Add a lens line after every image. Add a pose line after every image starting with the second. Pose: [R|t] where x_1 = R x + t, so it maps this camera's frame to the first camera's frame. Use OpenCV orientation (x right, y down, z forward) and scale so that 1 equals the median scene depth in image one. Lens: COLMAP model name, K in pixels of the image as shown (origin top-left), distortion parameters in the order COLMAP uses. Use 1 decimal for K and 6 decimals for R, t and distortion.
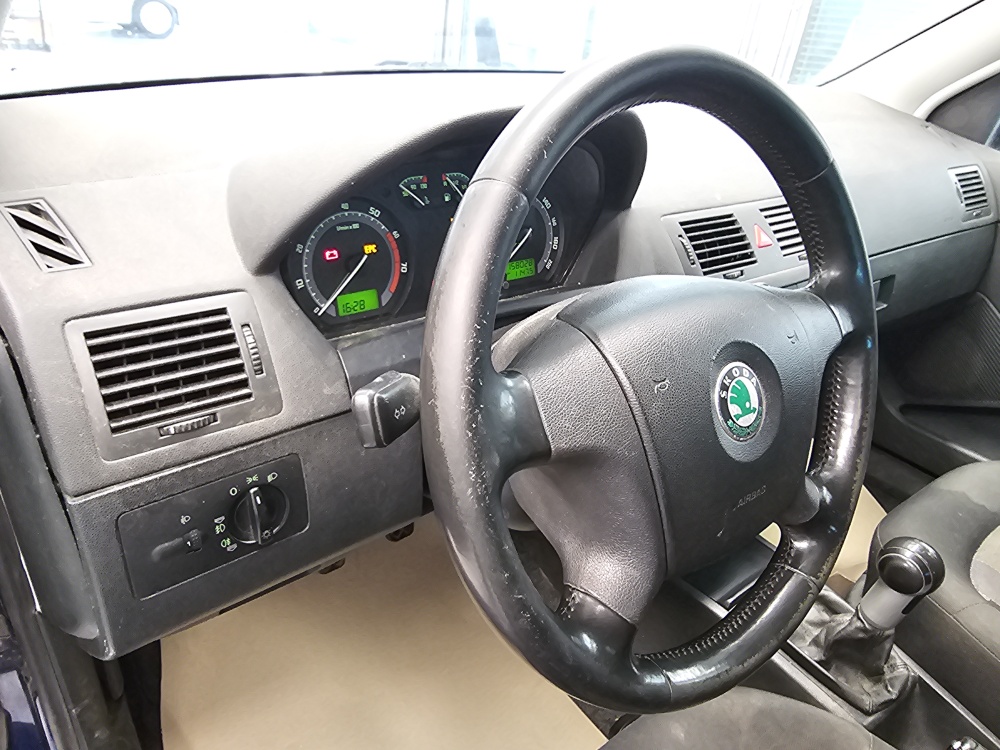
lens RADIAL K [[686.6, 0, 453.4], [0, 686.6, 389.6], [0, 0, 1]] dist [0.007060, -0.002704]
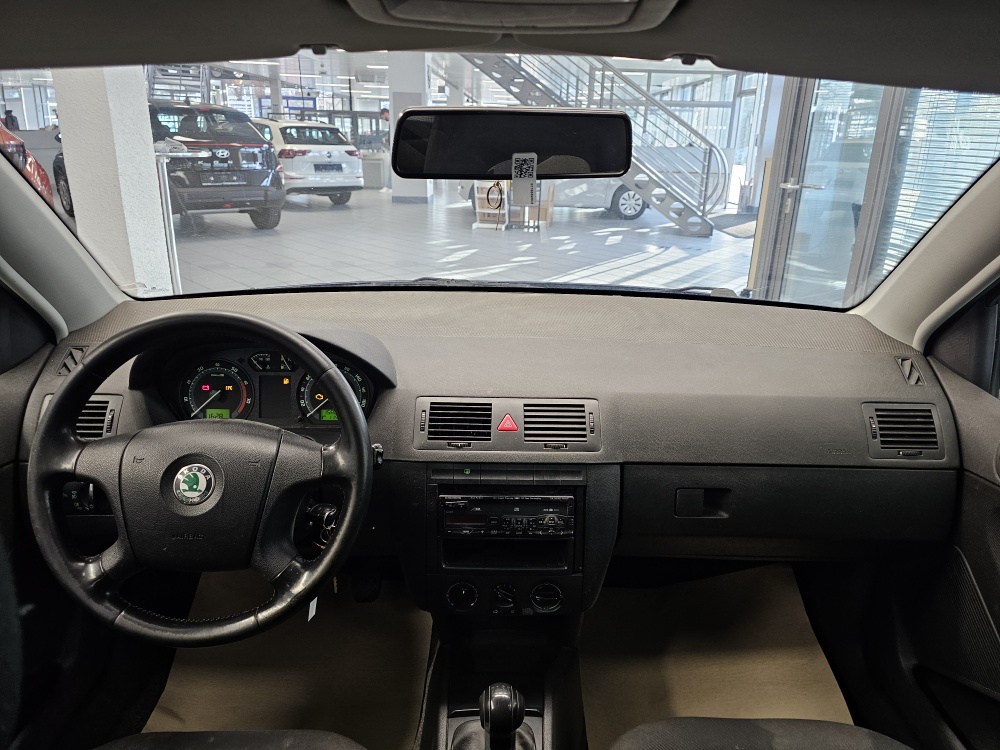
lens RADIAL K [[674.9, 0, 498.8], [0, 674.9, 370.5], [0, 0, 1]] dist [0.055930, -0.042384]
pose [[0.820852, 0.122175, -0.557921, 1.571387], [-0.251517, 0.954358, -0.161061, -0.139342], [0.512779, 0.272534, 0.814115, -0.161021]]
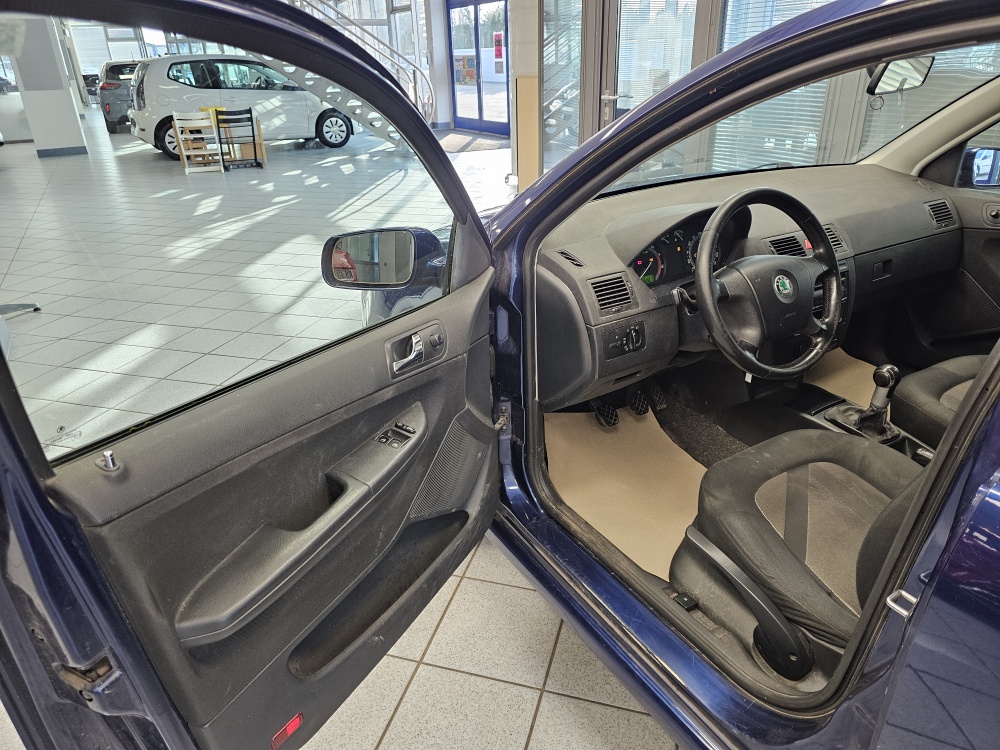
lens RADIAL K [[674.9, 0, 501.8], [0, 674.9, 385.7], [0, 0, 1]] dist [0.055930, -0.042384]
pose [[0.990069, -0.065798, -0.124237, -0.430075], [0.054582, 0.994297, -0.091623, 0.545364], [0.129557, 0.083932, 0.988013, -1.835217]]
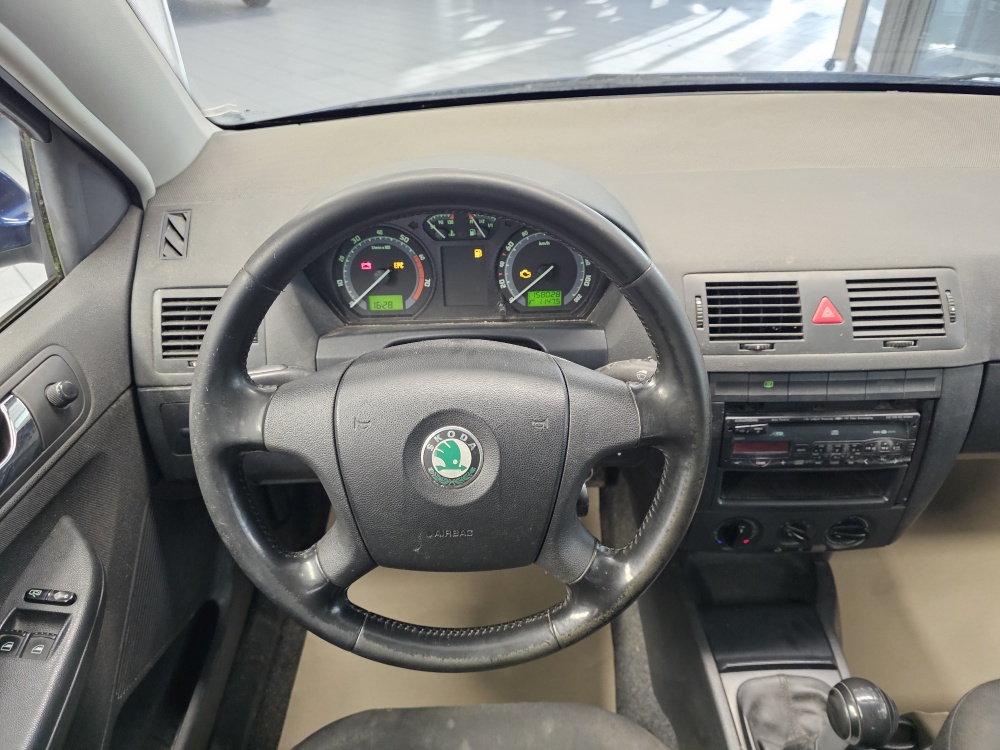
lens RADIAL K [[674.9, 0, 493.6], [0, 674.9, 369.2], [0, 0, 1]] dist [0.055930, -0.042384]
pose [[0.820098, 0.255729, -0.511900, 0.770117], [-0.220567, 0.966726, 0.129582, -0.227230], [0.528005, 0.006638, 0.849215, -0.010221]]
